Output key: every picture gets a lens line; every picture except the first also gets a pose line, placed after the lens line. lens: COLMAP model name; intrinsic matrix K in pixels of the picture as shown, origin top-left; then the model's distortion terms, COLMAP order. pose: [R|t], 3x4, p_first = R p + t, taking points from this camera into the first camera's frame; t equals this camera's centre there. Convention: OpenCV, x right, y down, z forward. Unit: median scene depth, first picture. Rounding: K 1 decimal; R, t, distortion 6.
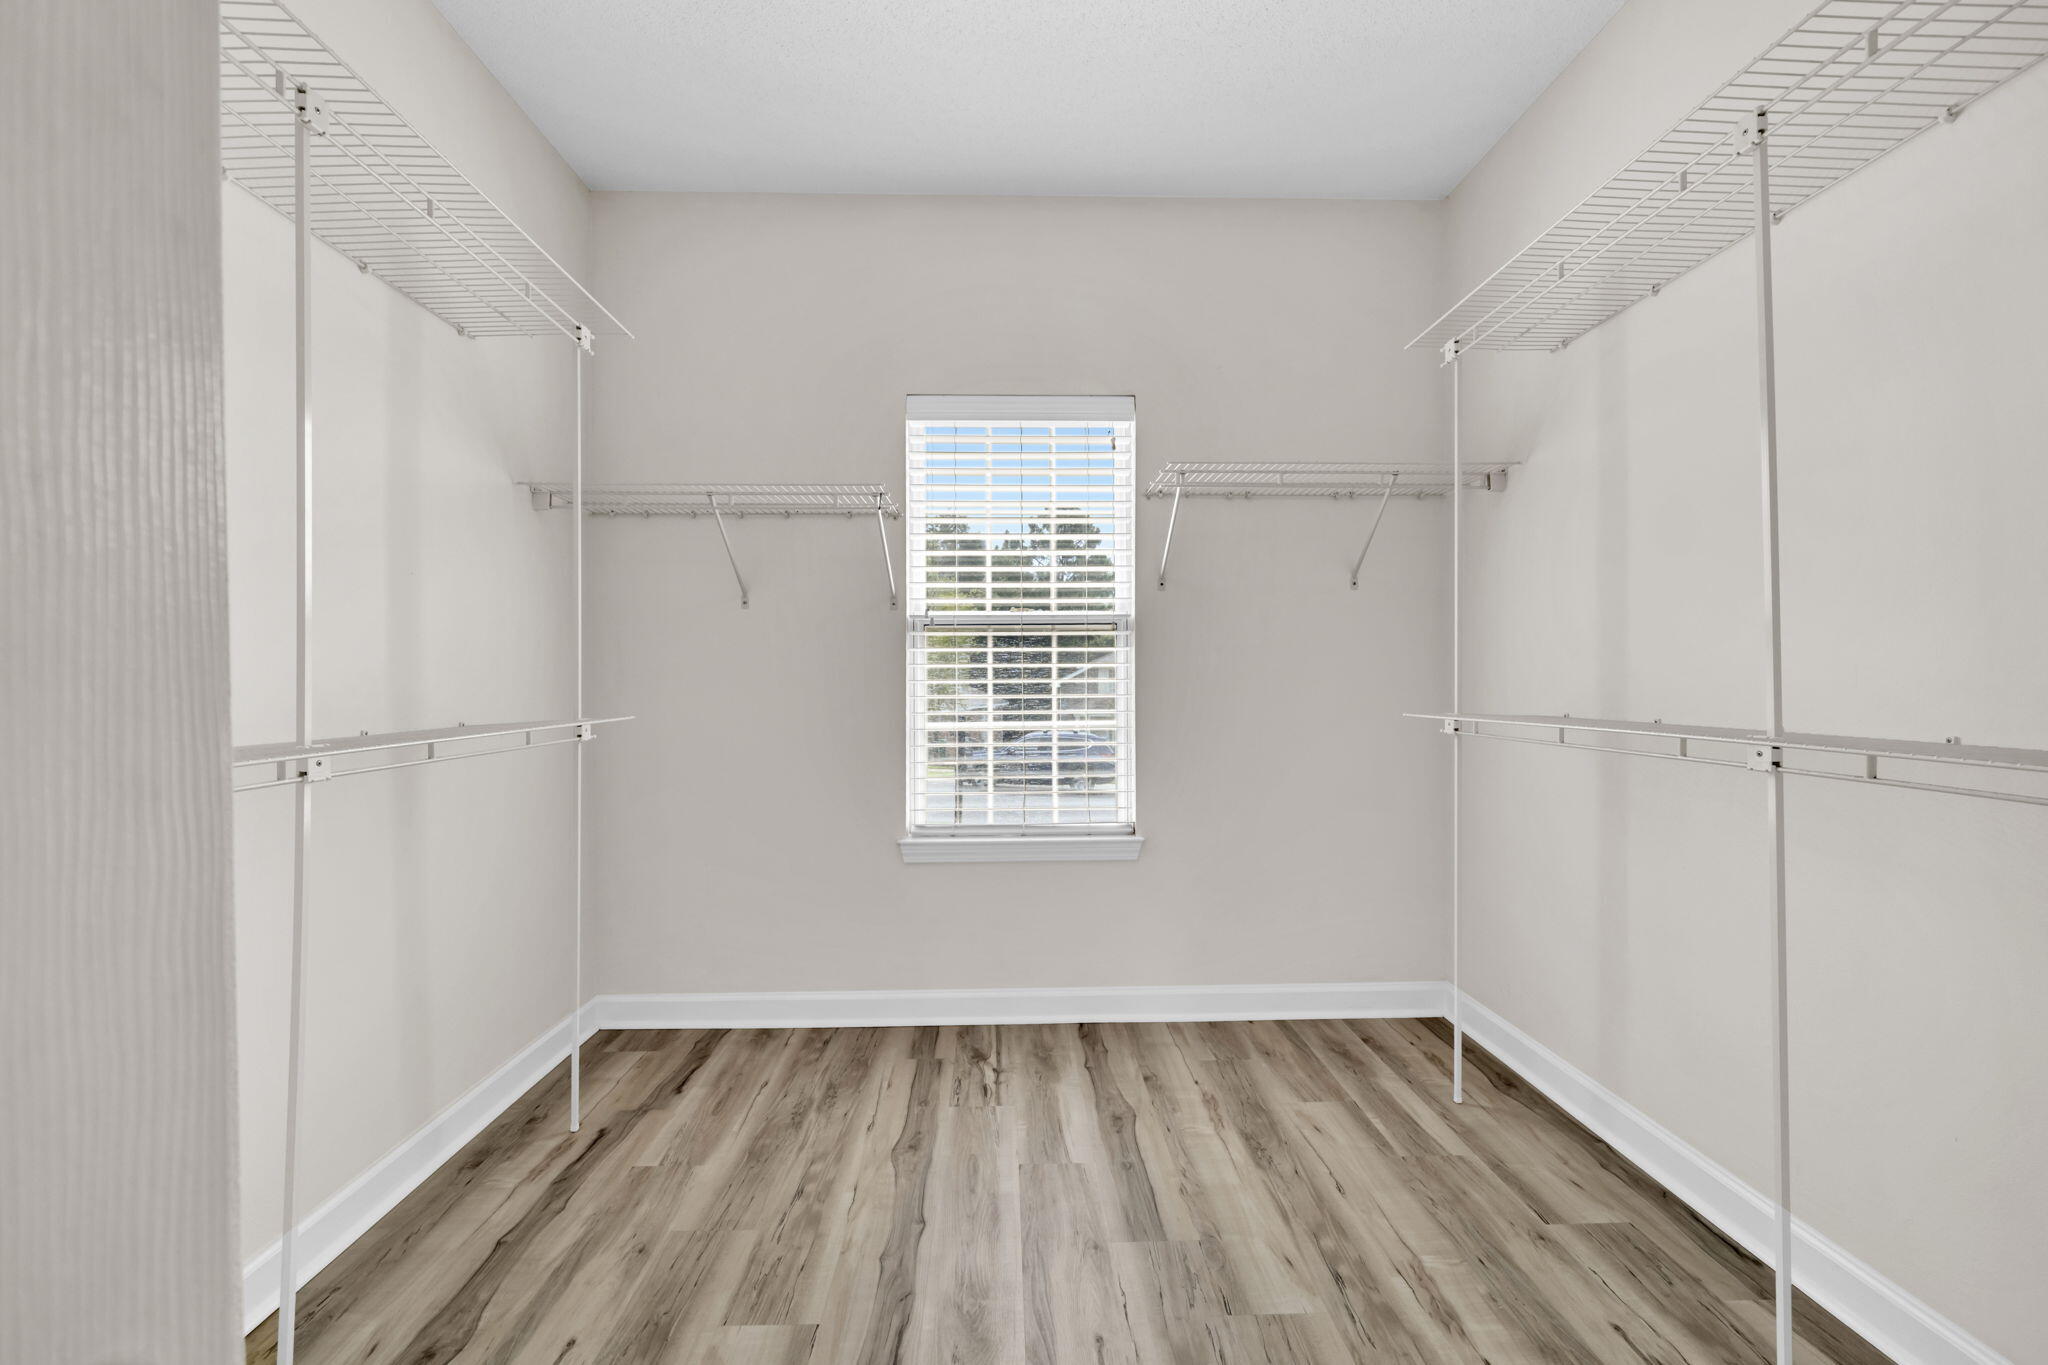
lens RADIAL K [[789.2, 0, 1035.7], [0, 789.2, 676.9], [0, 0, 1]] dist [-0.001360, -0.000269]
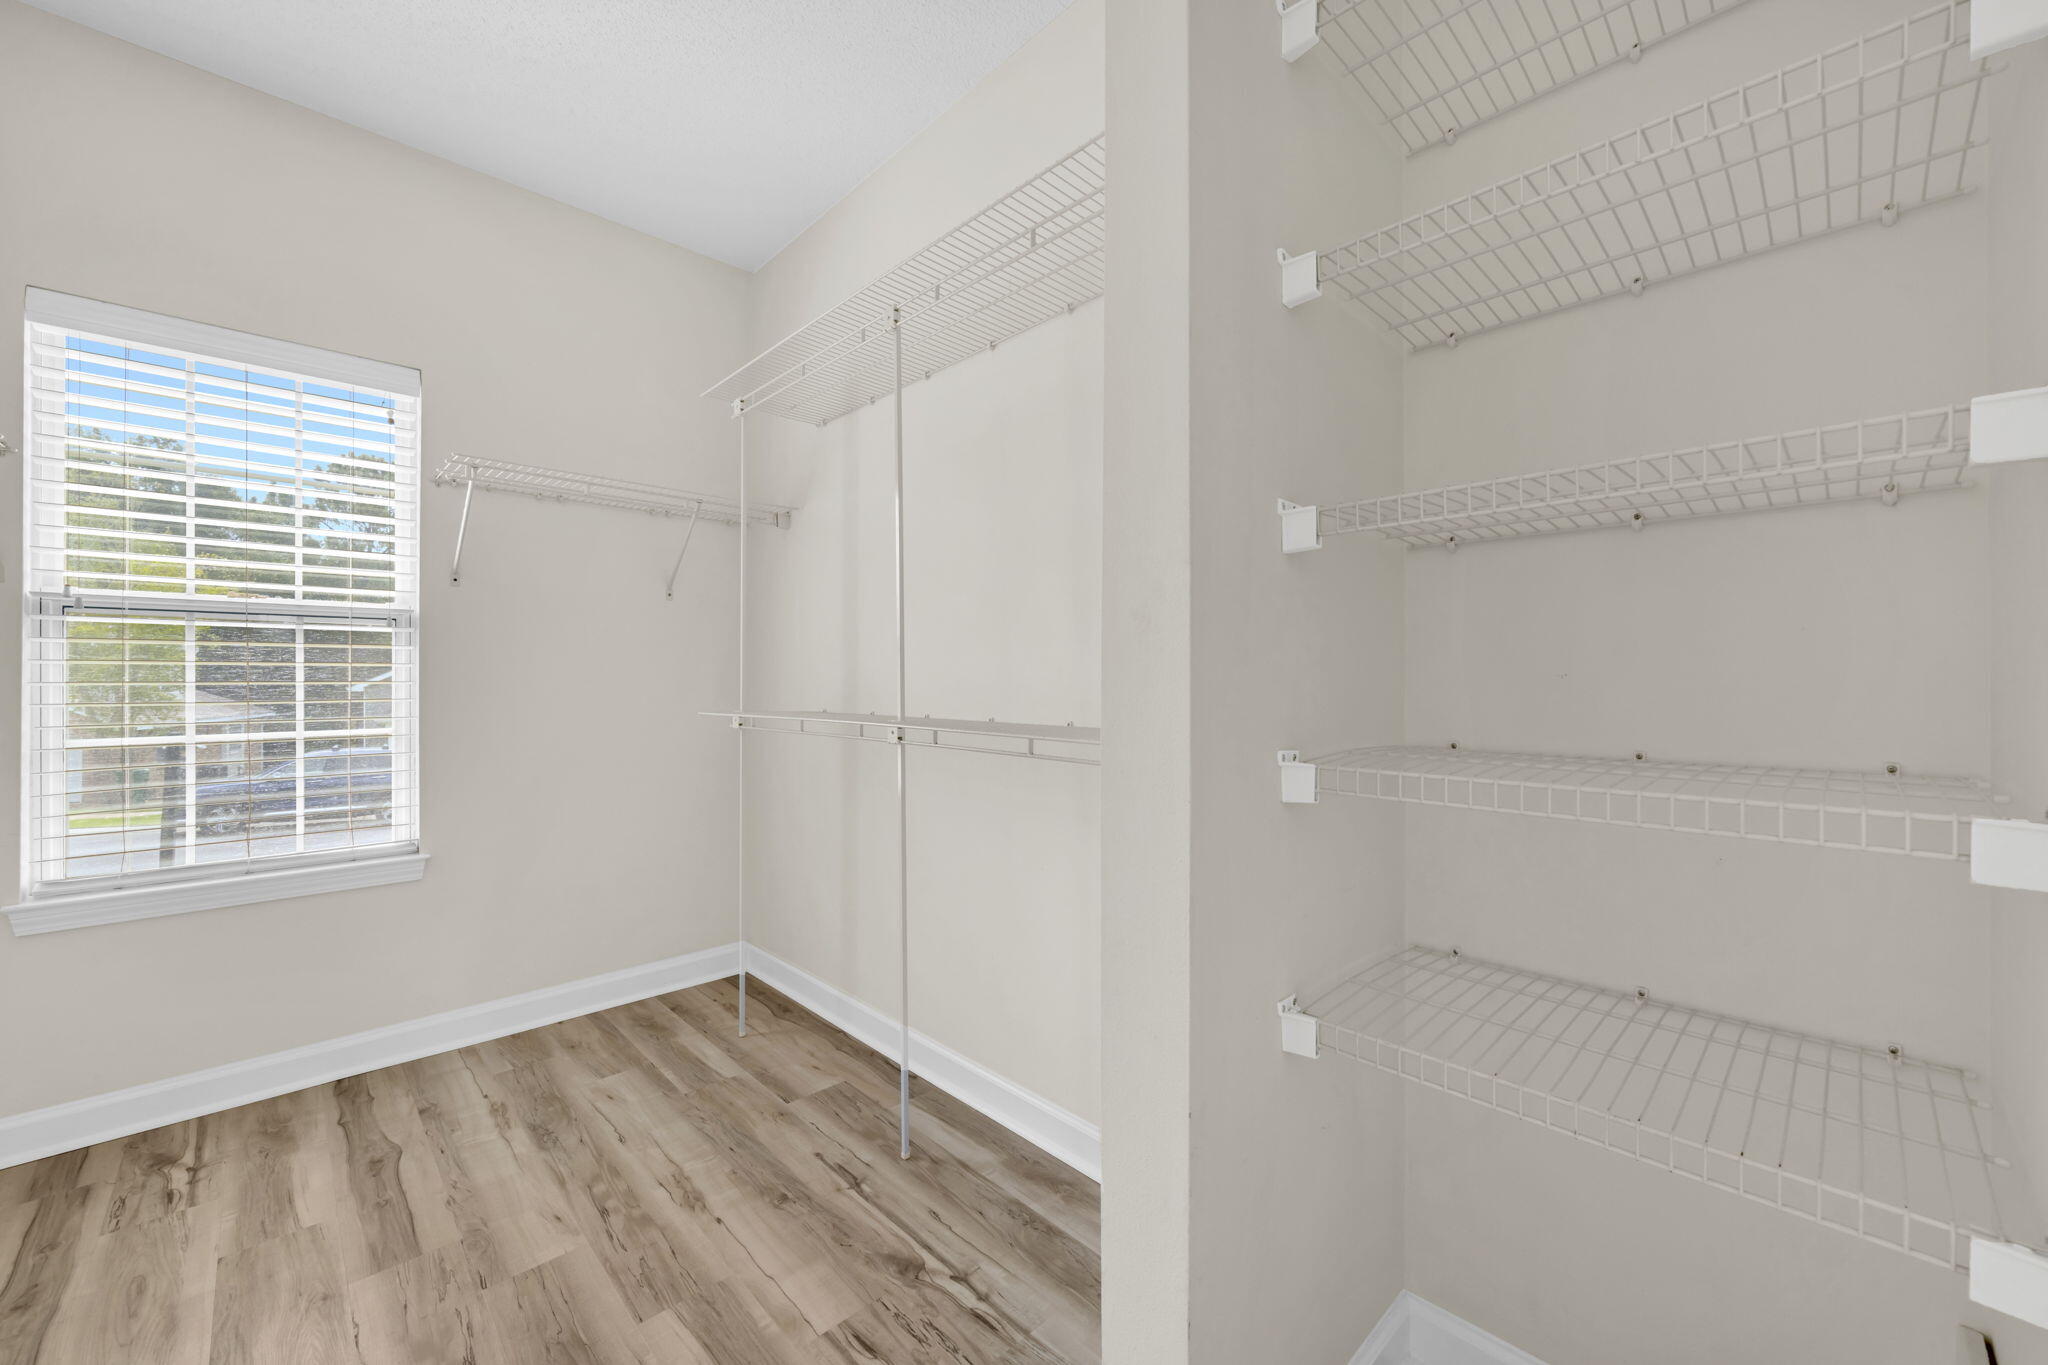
lens RADIAL K [[789.2, 0, 1018.3], [0, 789.2, 680.4], [0, 0, 1]] dist [-0.001360, -0.000269]
pose [[0.752574, 0.004730, 0.658490, 0.055362], [-0.004645, 0.999987, -0.001874, 0.000088], [-0.658491, -0.001648, 0.752587, -0.161178]]
